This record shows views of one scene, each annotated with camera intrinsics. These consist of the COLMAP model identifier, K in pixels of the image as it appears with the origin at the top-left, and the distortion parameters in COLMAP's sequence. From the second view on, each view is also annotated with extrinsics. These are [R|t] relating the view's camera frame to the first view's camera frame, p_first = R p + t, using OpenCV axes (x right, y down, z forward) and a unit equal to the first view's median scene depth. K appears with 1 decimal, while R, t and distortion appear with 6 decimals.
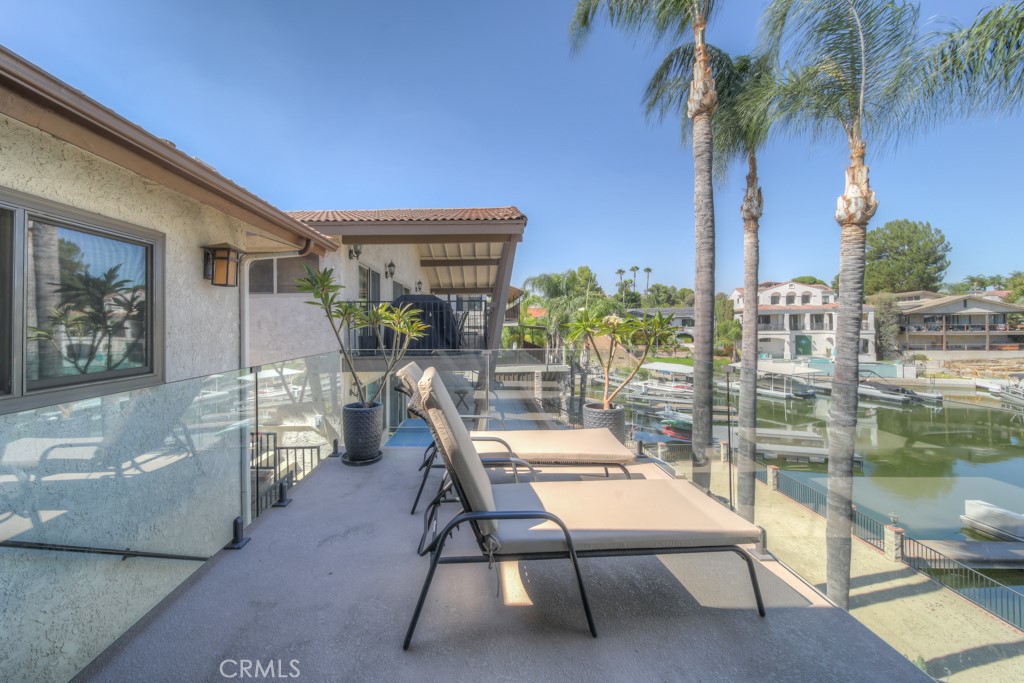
lens RADIAL K [[373.6, 0, 472.9], [0, 373.6, 321.2], [0, 0, 1]] dist [-0.001093, -0.000433]
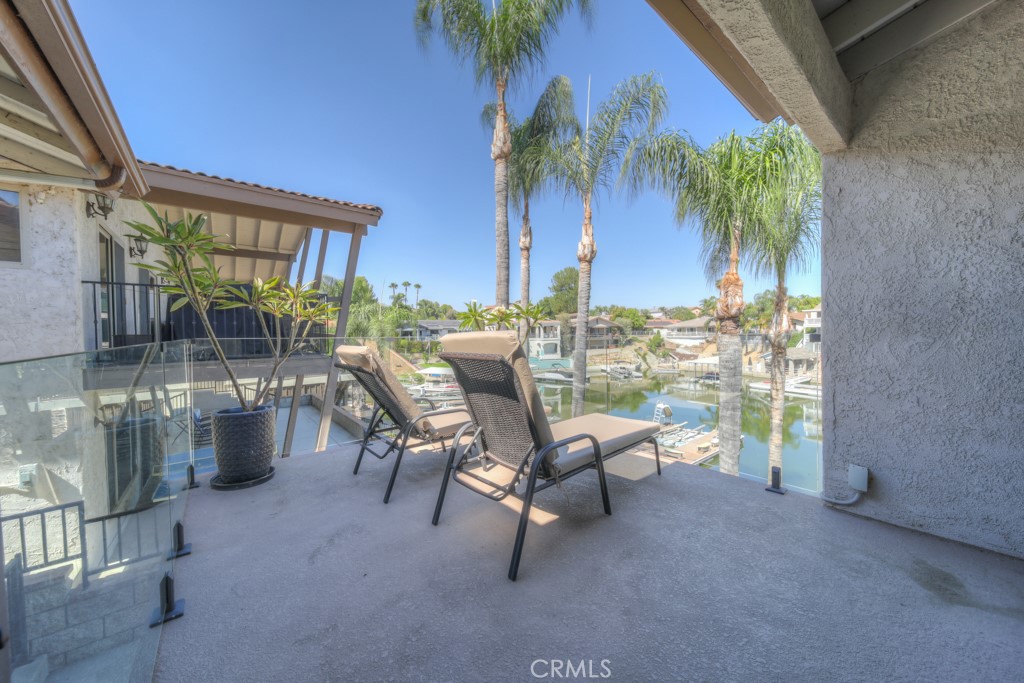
lens RADIAL K [[359.5, 0, 512.9], [0, 359.5, 343.0], [0, 0, 1]] dist [-0.000487, -0.000272]
pose [[0.761138, -0.018766, 0.648319, -0.135044], [0.000749, 0.999606, 0.028054, 0.027035], [-0.648590, -0.020867, 0.760852, 0.036849]]
